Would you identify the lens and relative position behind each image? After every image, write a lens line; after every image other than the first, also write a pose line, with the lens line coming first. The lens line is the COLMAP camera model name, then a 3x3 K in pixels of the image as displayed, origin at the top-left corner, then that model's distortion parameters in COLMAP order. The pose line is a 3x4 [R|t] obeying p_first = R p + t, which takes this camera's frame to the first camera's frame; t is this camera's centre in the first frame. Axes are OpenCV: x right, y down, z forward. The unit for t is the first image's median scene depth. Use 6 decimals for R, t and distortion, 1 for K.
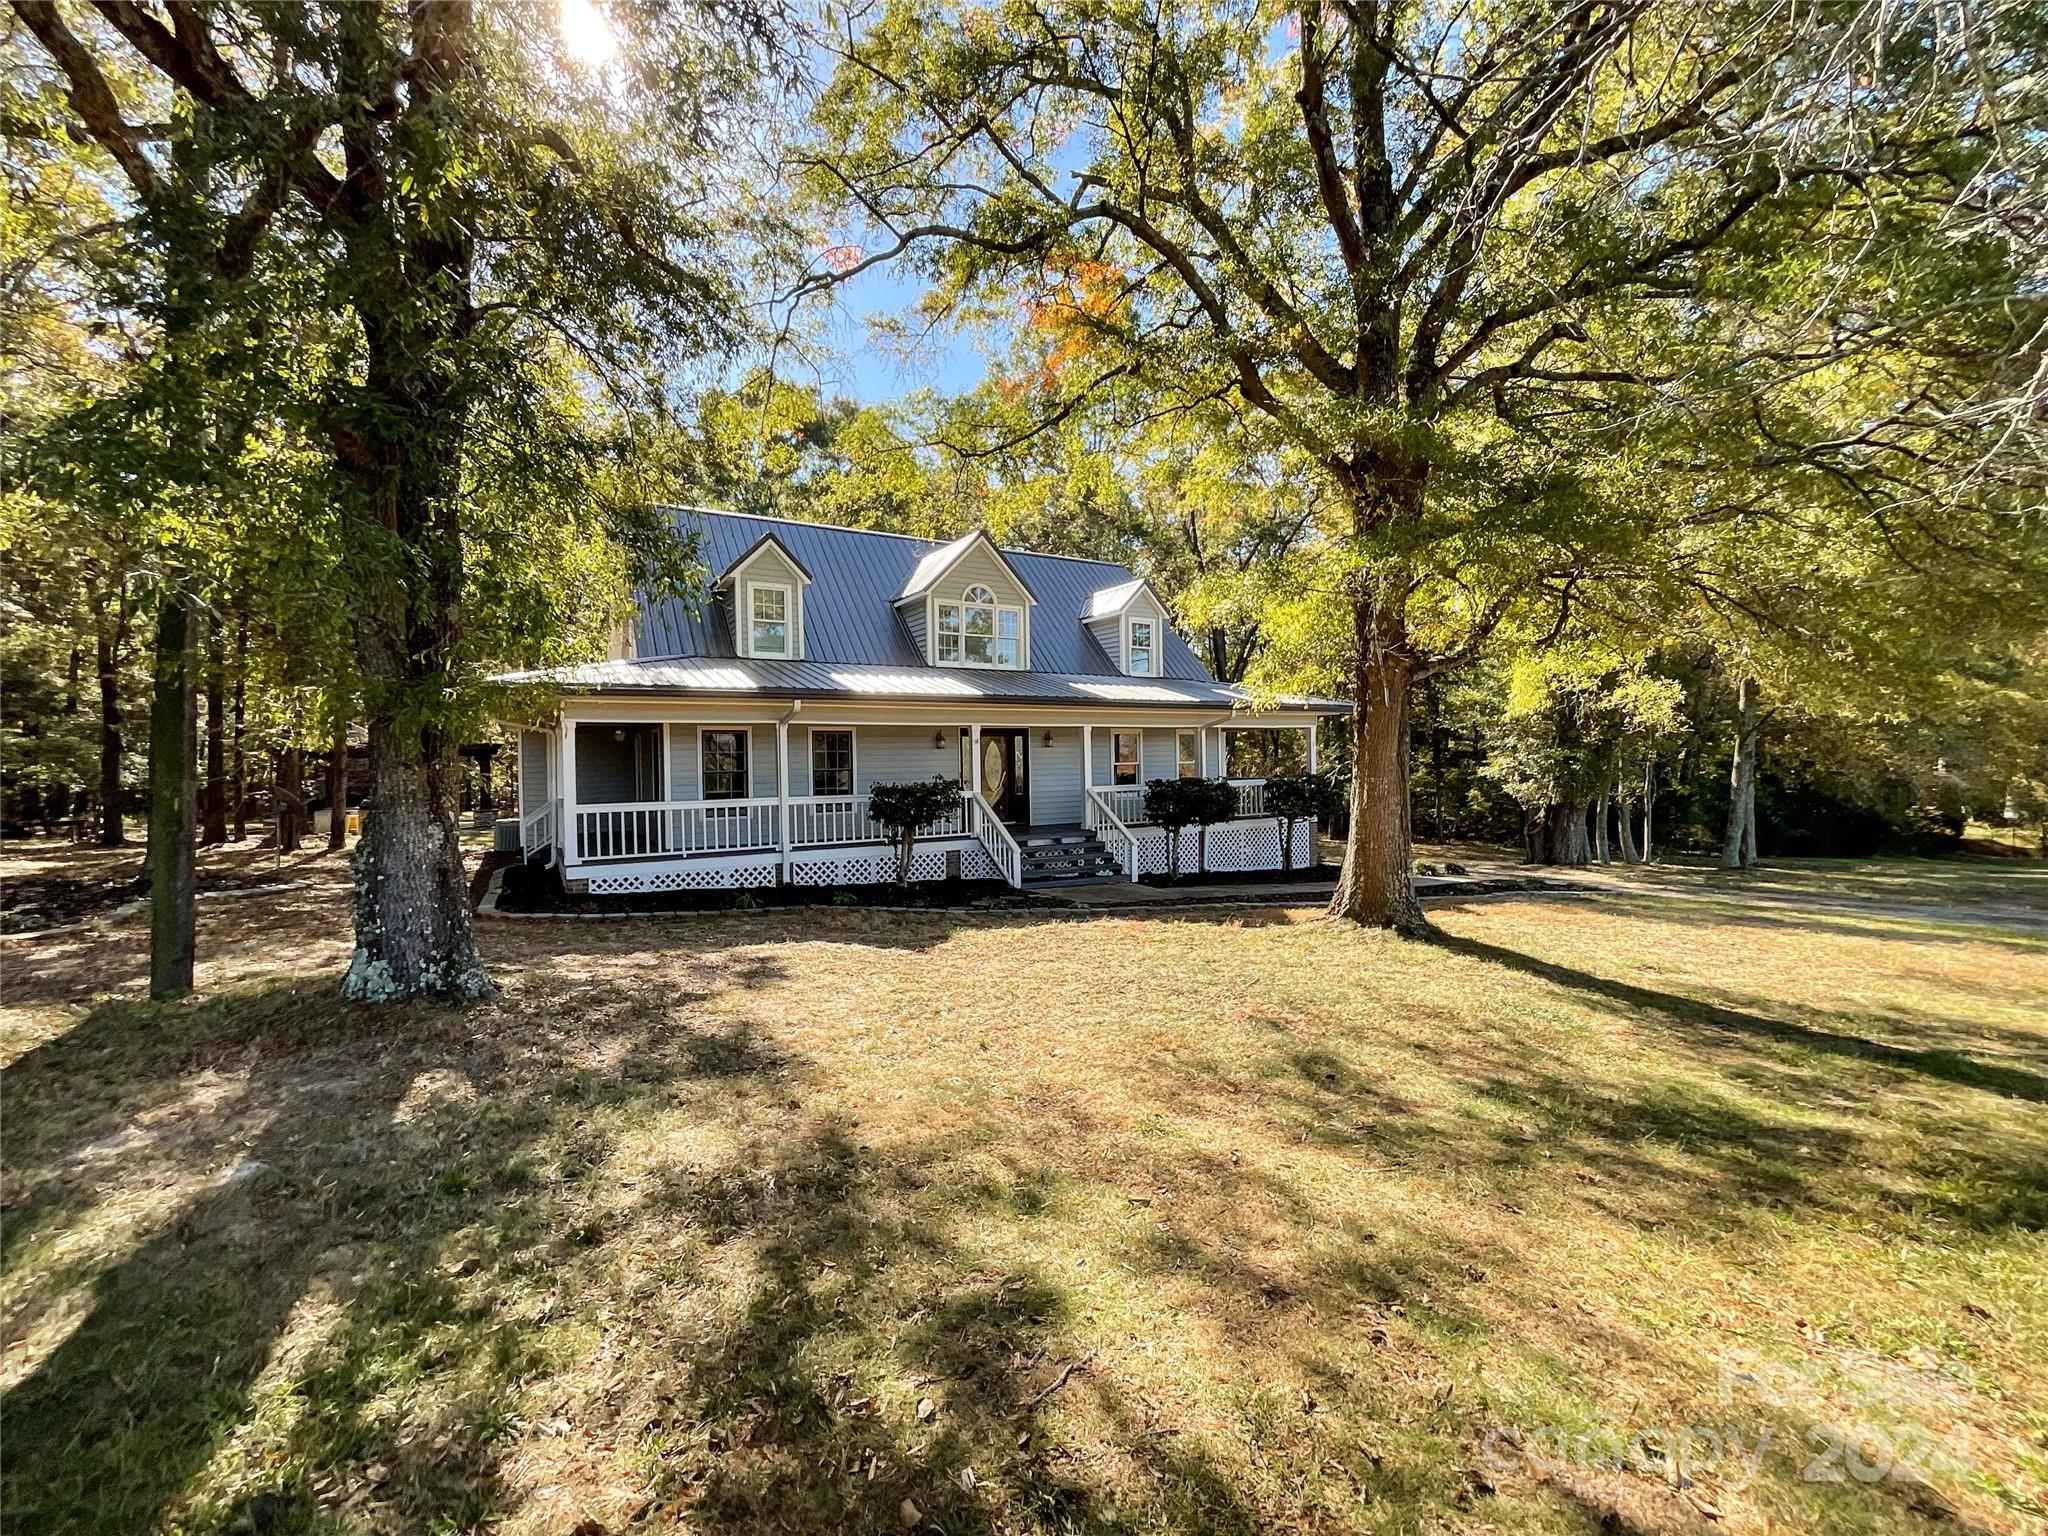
lens RADIAL K [[826.3, 0, 1024.0], [0, 826.3, 768.0], [0, 0, 1]] dist [-0.000781, -0.000078]
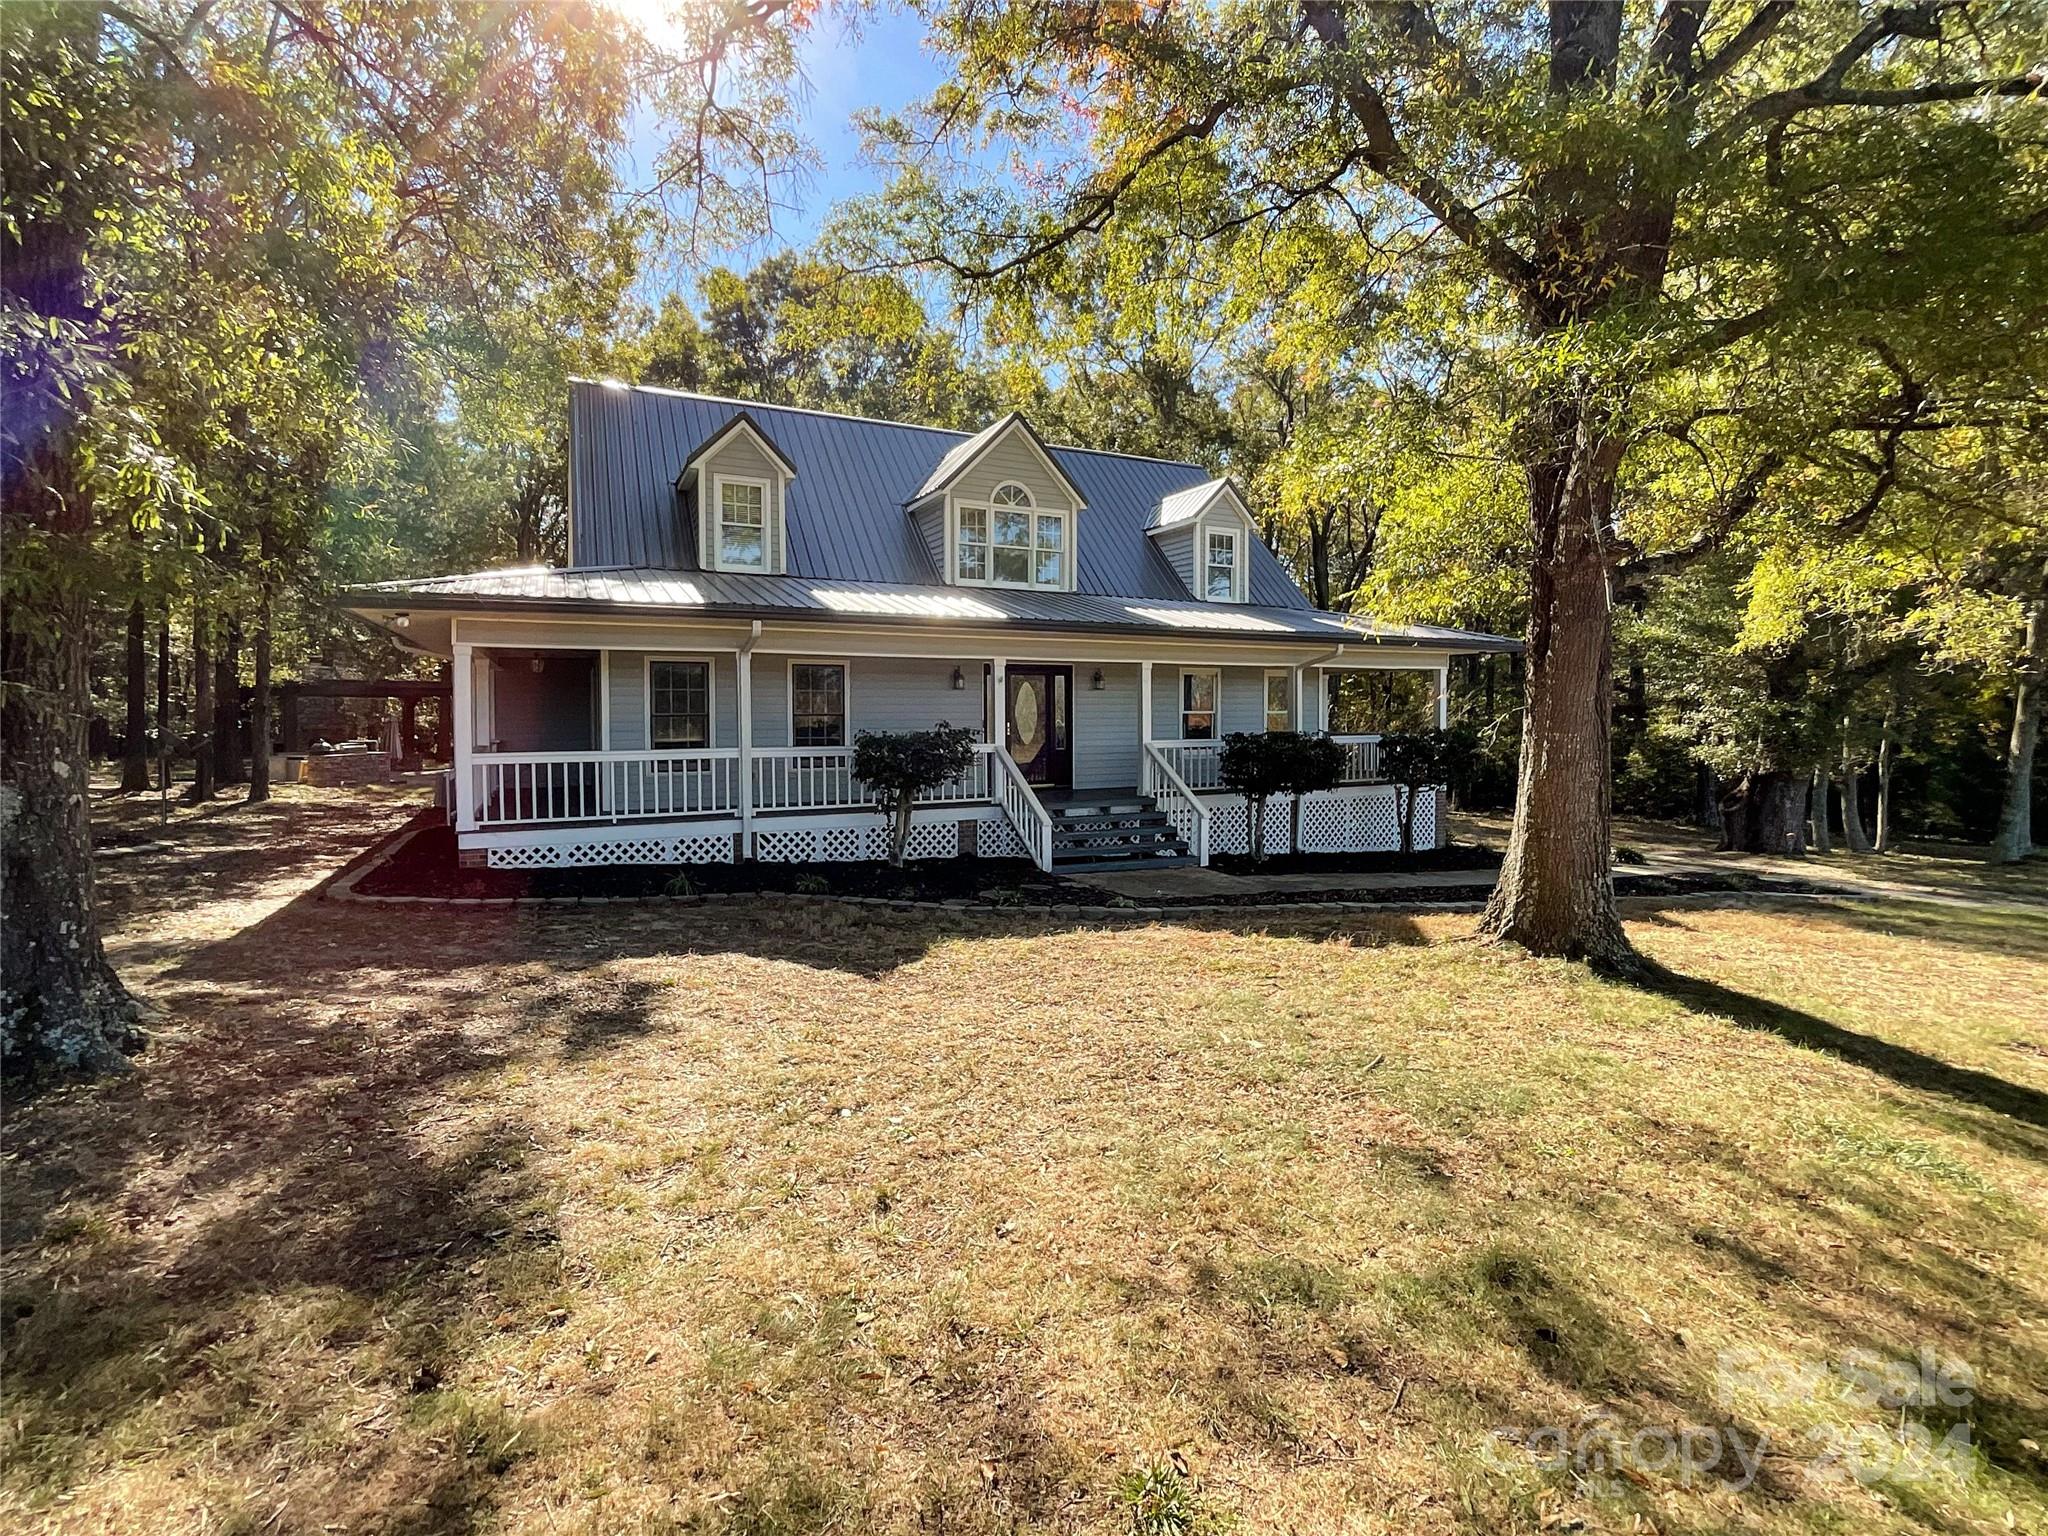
lens RADIAL K [[961.3, 0, 1016.8], [0, 961.3, 736.2], [0, 0, 1]] dist [0.002010, 0.000812]
pose [[0.997345, 0.015676, -0.071109, 0.025170], [-0.014344, 0.999713, 0.019193, 0.003327], [0.071390, -0.018122, 0.997284, 0.114137]]
